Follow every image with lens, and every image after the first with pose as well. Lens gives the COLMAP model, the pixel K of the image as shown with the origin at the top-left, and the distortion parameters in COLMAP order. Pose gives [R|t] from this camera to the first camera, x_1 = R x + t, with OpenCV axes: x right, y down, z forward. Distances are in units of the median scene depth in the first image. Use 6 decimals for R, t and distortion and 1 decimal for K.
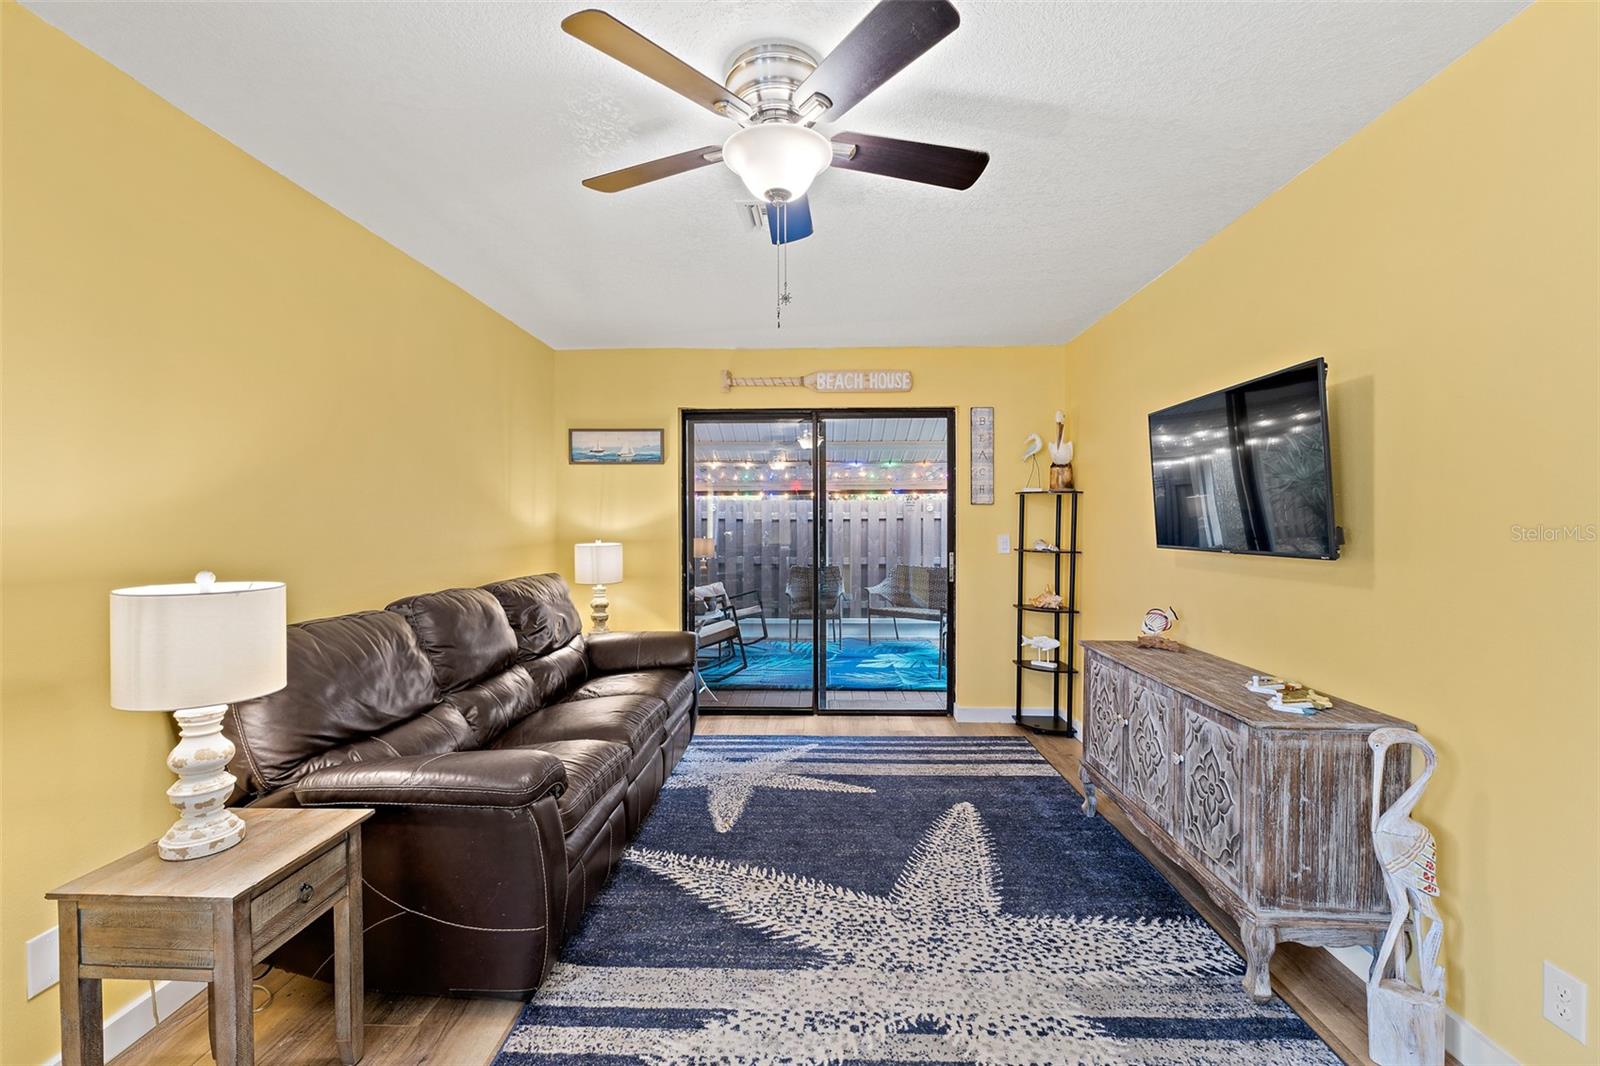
lens RADIAL K [[677.5, 0, 800.0], [0, 677.5, 533.0], [0, 0, 1]] dist [0.003505, 0.000195]
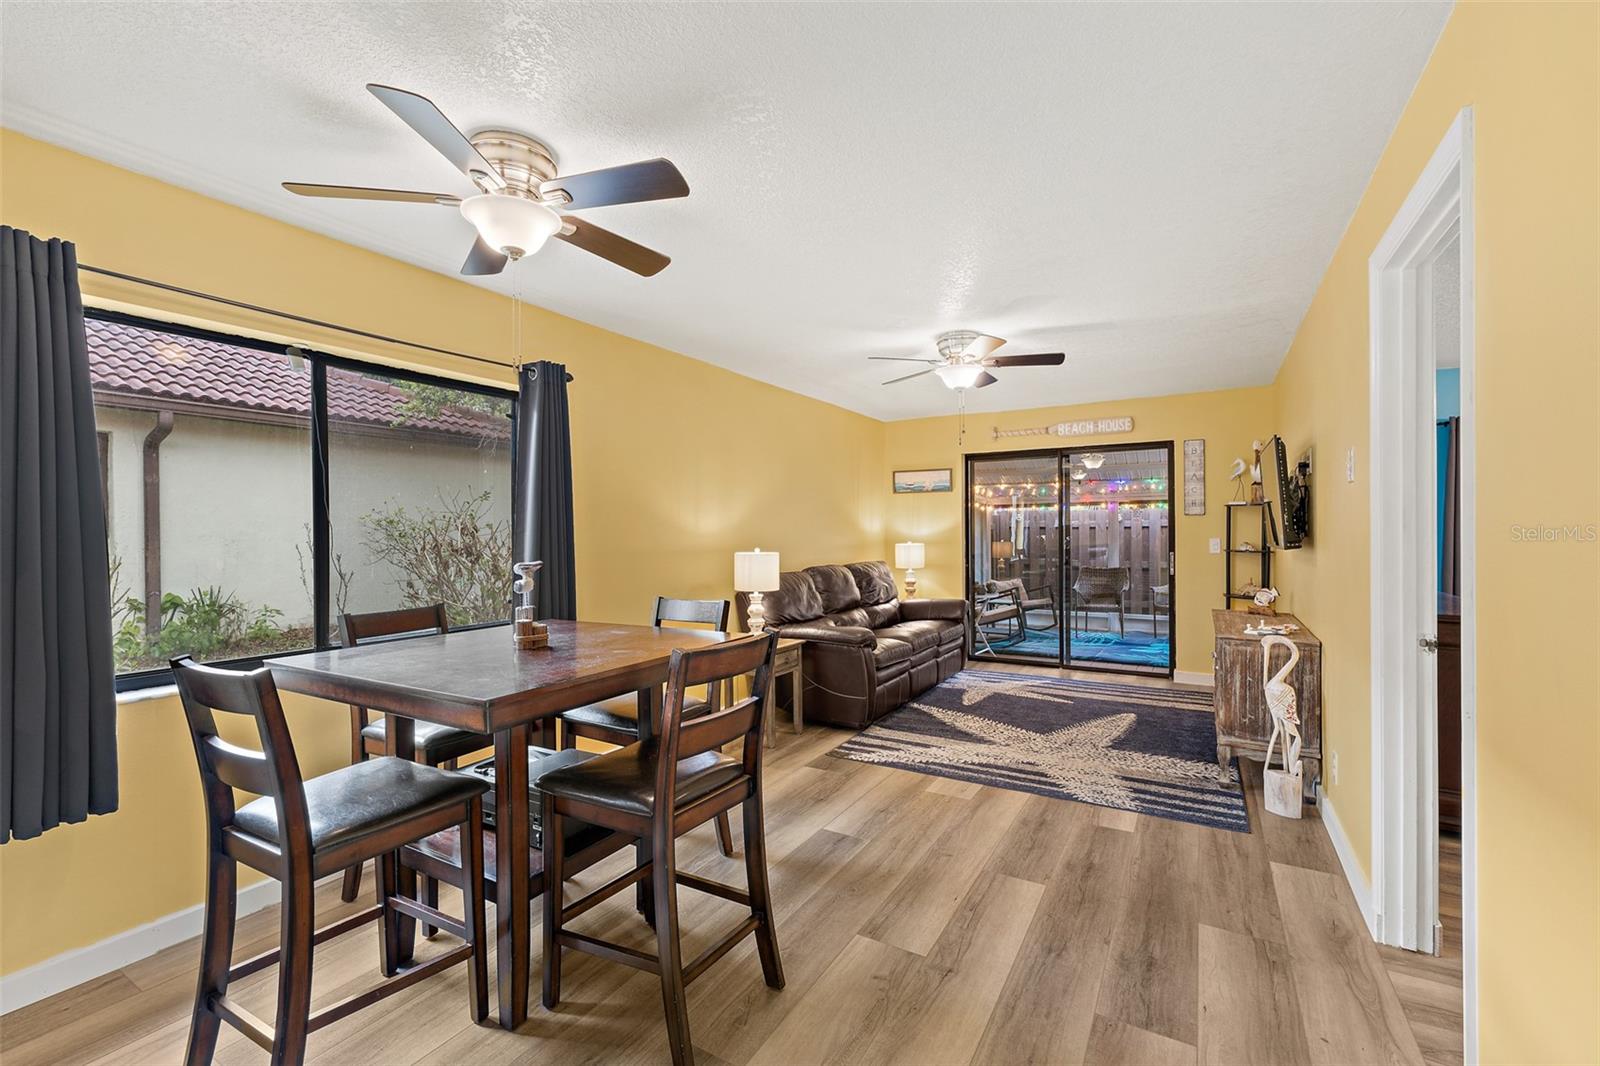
lens RADIAL K [[677.5, 0, 800.0], [0, 677.5, 533.0], [0, 0, 1]] dist [0.003505, 0.000195]
pose [[0.876038, -0.003442, -0.482229, 0.323257], [-0.002170, 0.999936, -0.011080, 0.011717], [0.482237, 0.010753, 0.875975, -0.685483]]
